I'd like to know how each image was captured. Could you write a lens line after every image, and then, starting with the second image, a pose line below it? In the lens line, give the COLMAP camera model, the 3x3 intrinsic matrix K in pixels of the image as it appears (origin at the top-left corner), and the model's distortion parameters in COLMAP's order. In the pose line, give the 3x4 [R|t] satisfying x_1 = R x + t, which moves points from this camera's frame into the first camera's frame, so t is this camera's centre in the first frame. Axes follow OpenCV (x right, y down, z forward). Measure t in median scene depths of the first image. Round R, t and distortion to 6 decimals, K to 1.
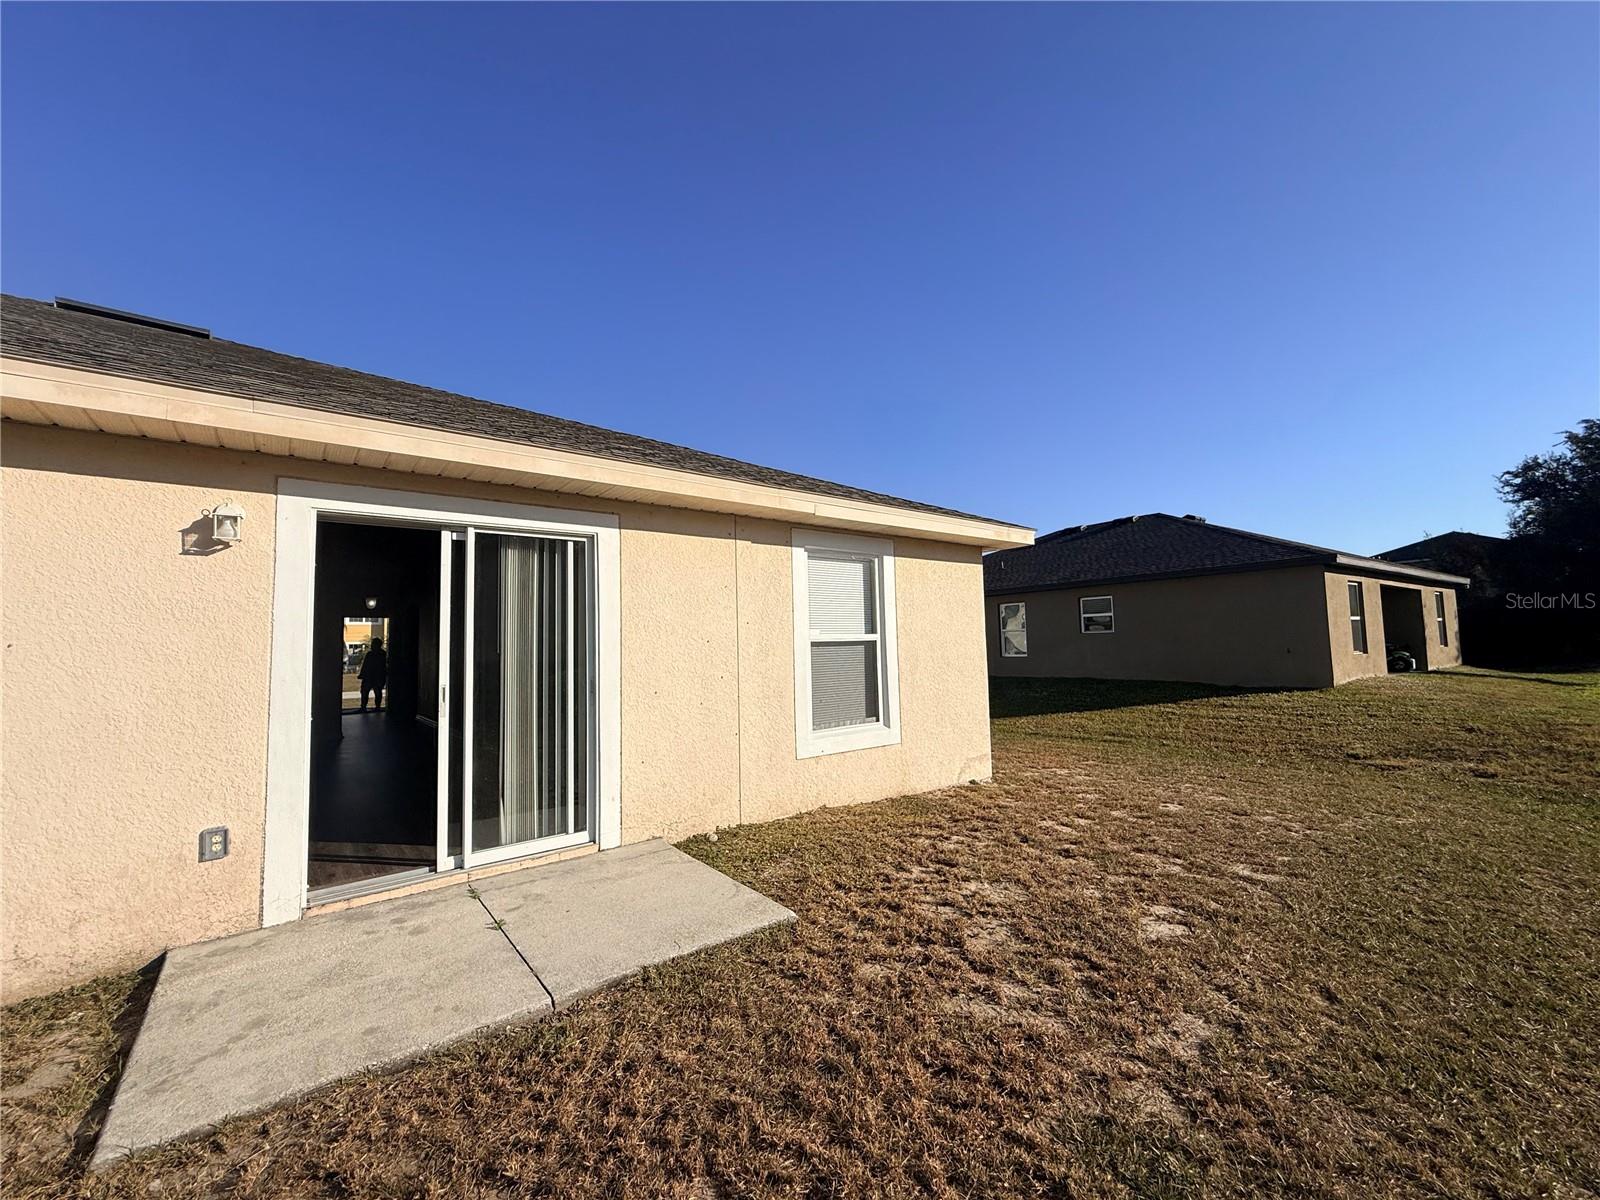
lens RADIAL K [[641.6, 0, 802.5], [0, 641.6, 599.3], [0, 0, 1]] dist [-0.001742, 0.000509]
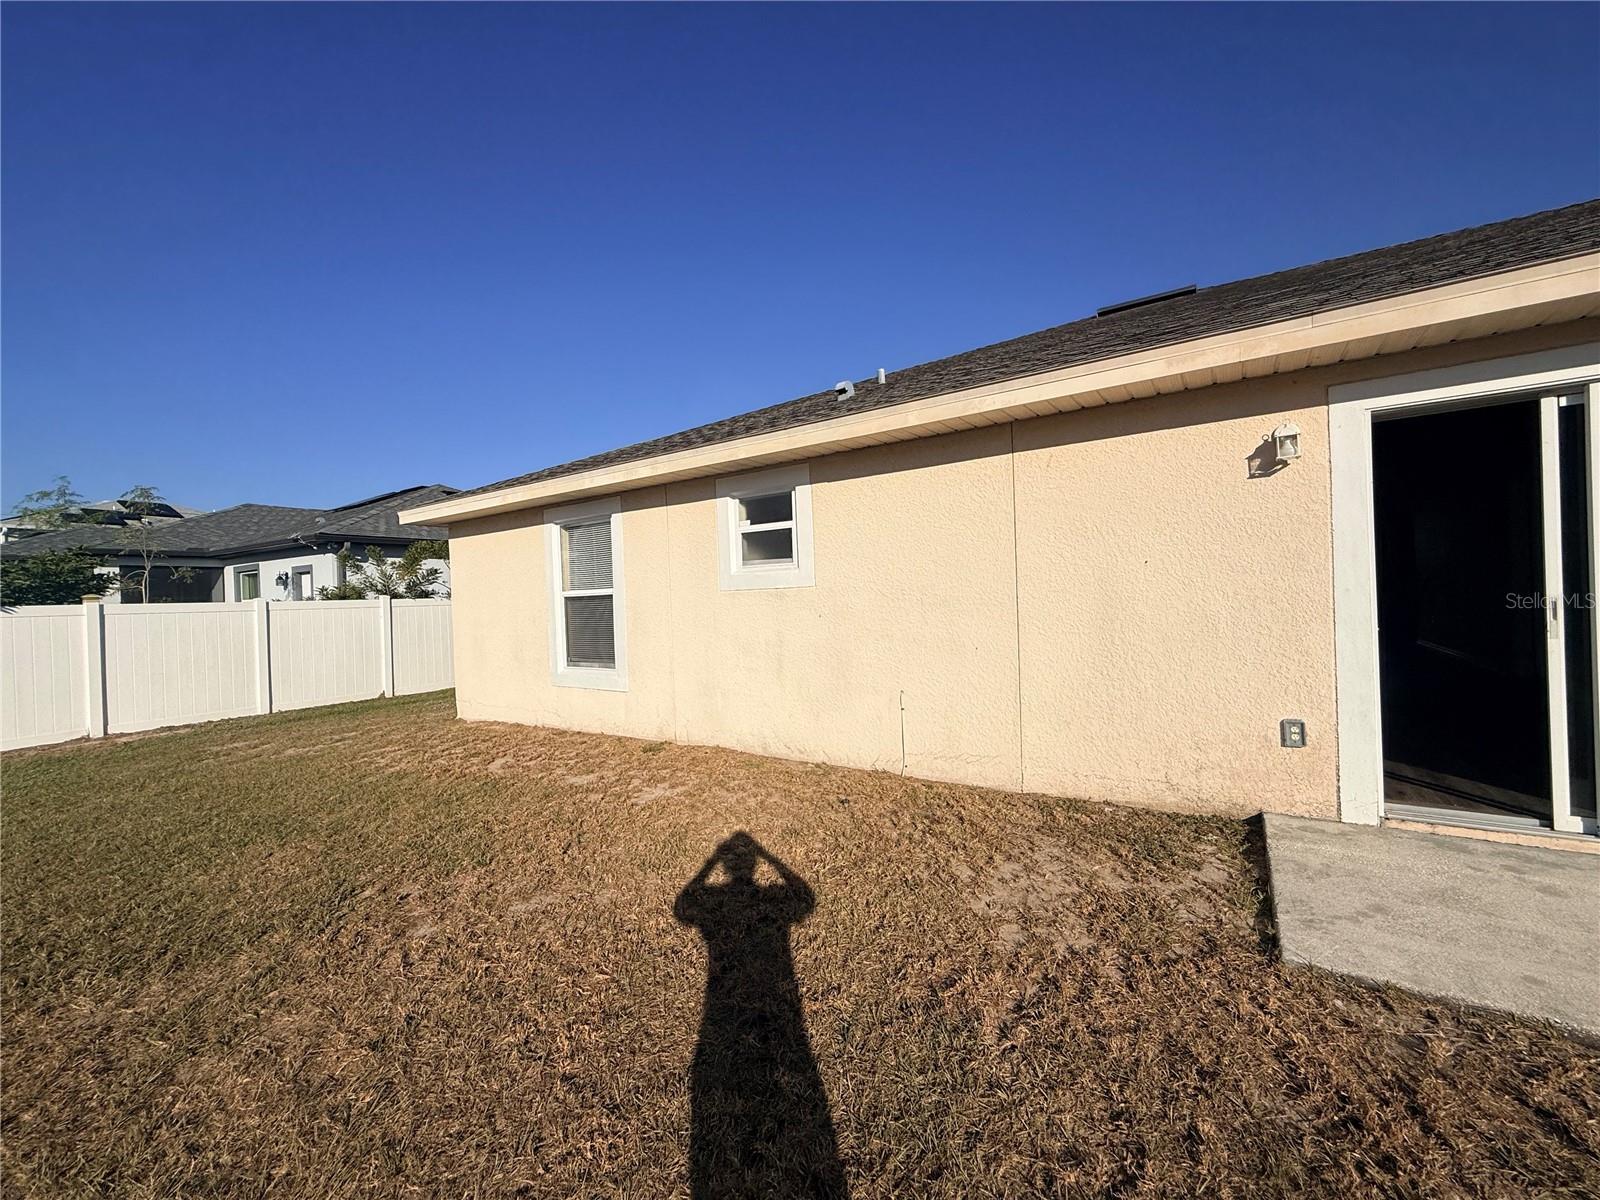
lens RADIAL K [[641.6, 0, 799.5], [0, 641.6, 599.8], [0, 0, 1]] dist [-0.001742, 0.000509]
pose [[0.289733, 0.021487, -0.956866, -0.100354], [0.098950, 0.993718, 0.052276, 0.005725], [0.951979, -0.109828, 0.285787, -0.115717]]
